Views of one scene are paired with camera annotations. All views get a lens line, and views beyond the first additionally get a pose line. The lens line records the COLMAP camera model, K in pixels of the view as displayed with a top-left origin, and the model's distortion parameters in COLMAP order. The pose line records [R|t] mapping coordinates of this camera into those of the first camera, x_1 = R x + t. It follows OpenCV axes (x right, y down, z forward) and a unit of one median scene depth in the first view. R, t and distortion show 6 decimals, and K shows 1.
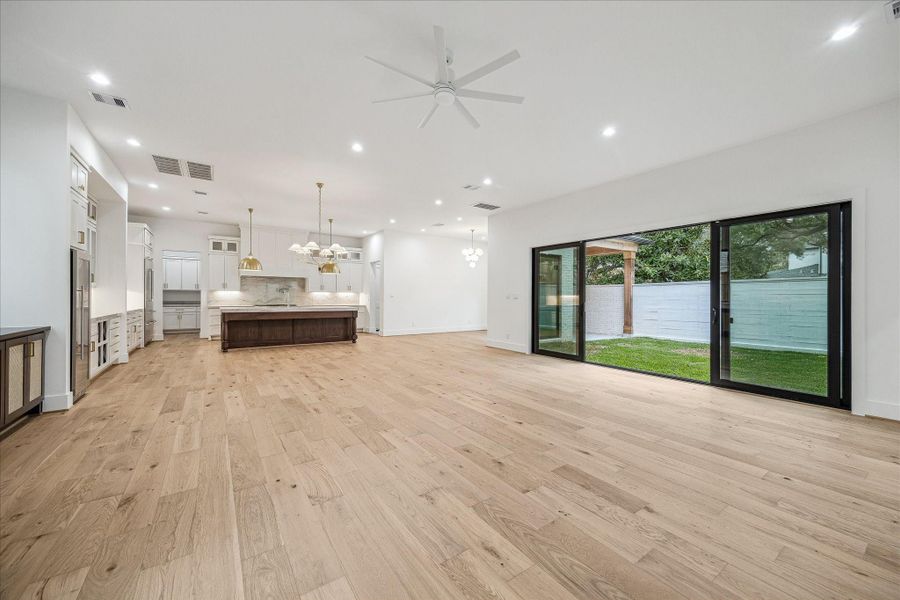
lens RADIAL K [[344.5, 0, 451.3], [0, 344.5, 299.3], [0, 0, 1]] dist [-0.001348, -0.000032]
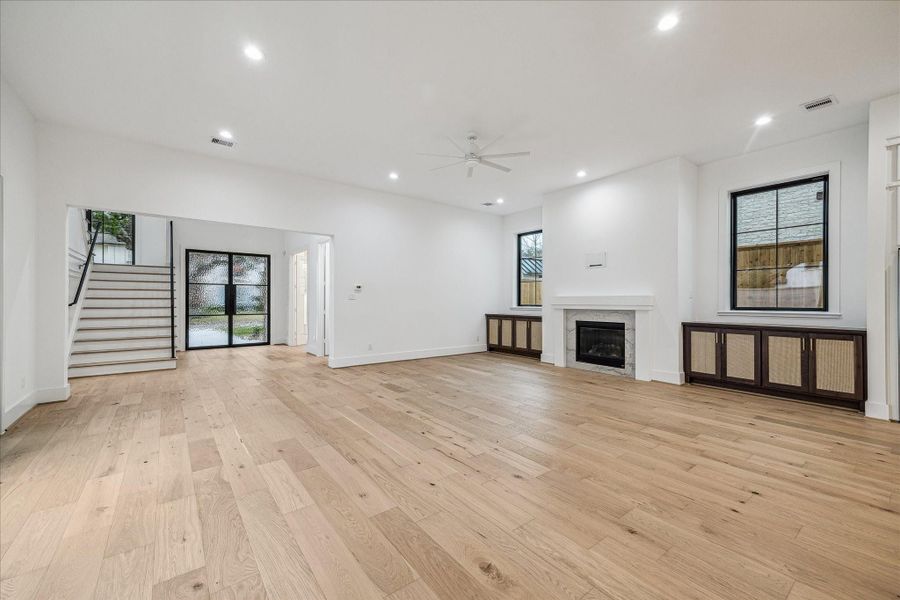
lens RADIAL K [[344.5, 0, 448.1], [0, 344.5, 301.7], [0, 0, 1]] dist [-0.001348, -0.000032]
pose [[-0.998839, -0.008938, -0.047331, 0.117870], [-0.009144, 0.999950, 0.004135, -0.001541], [0.047292, 0.004563, -0.998871, 1.931489]]
